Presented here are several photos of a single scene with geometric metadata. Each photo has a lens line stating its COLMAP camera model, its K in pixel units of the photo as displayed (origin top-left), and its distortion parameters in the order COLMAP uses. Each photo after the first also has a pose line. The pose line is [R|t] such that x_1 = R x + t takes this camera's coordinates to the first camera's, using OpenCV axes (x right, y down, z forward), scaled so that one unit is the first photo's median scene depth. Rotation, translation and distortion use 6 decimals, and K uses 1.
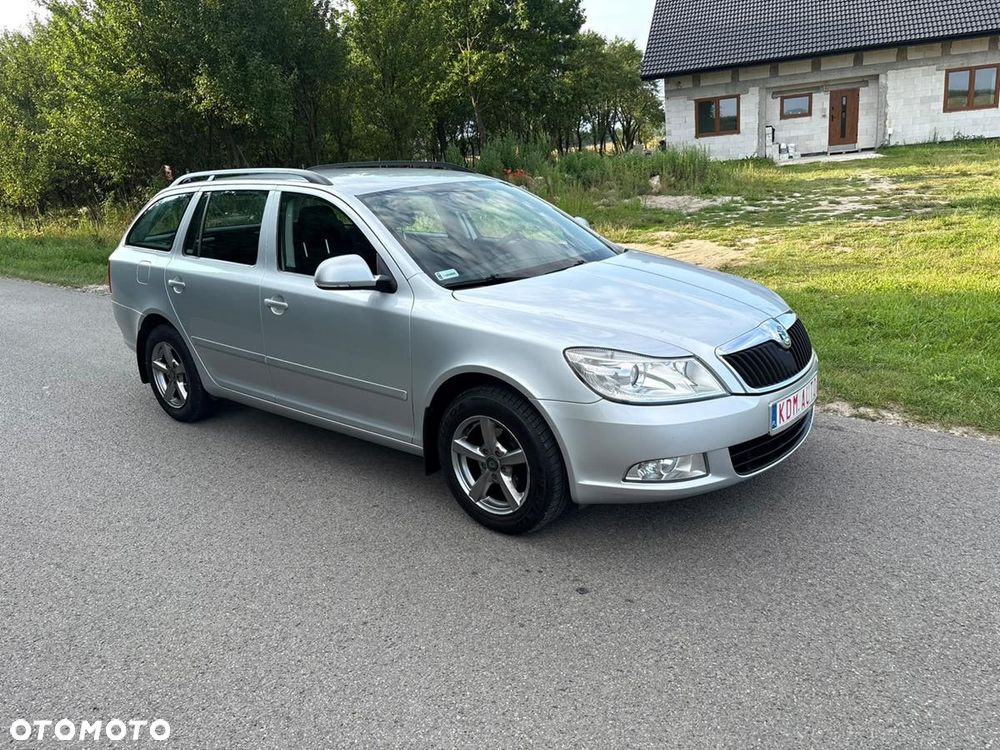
lens RADIAL K [[757.9, 0, 509.1], [0, 757.9, 375.5], [0, 0, 1]] dist [0.038754, -0.030681]
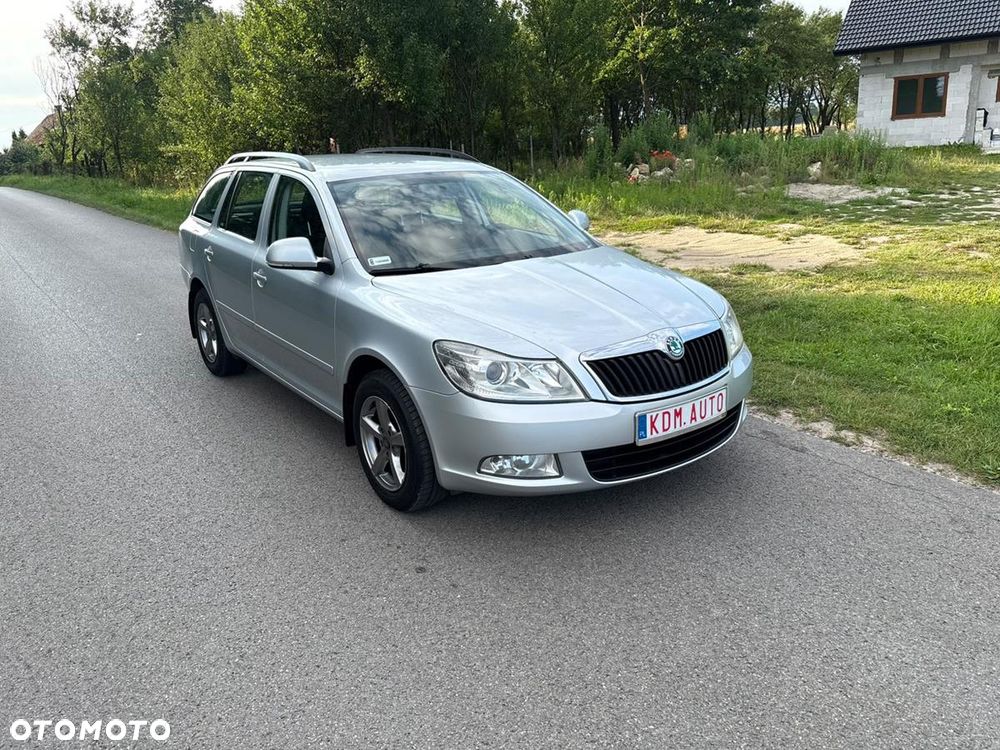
lens RADIAL K [[757.9, 0, 501.0], [0, 757.9, 371.7], [0, 0, 1]] dist [0.038754, -0.030681]
pose [[0.969693, 0.095841, -0.224746, 0.224504], [-0.090351, 0.995308, 0.034609, -0.020666], [0.227009, -0.013254, 0.973802, -0.000764]]
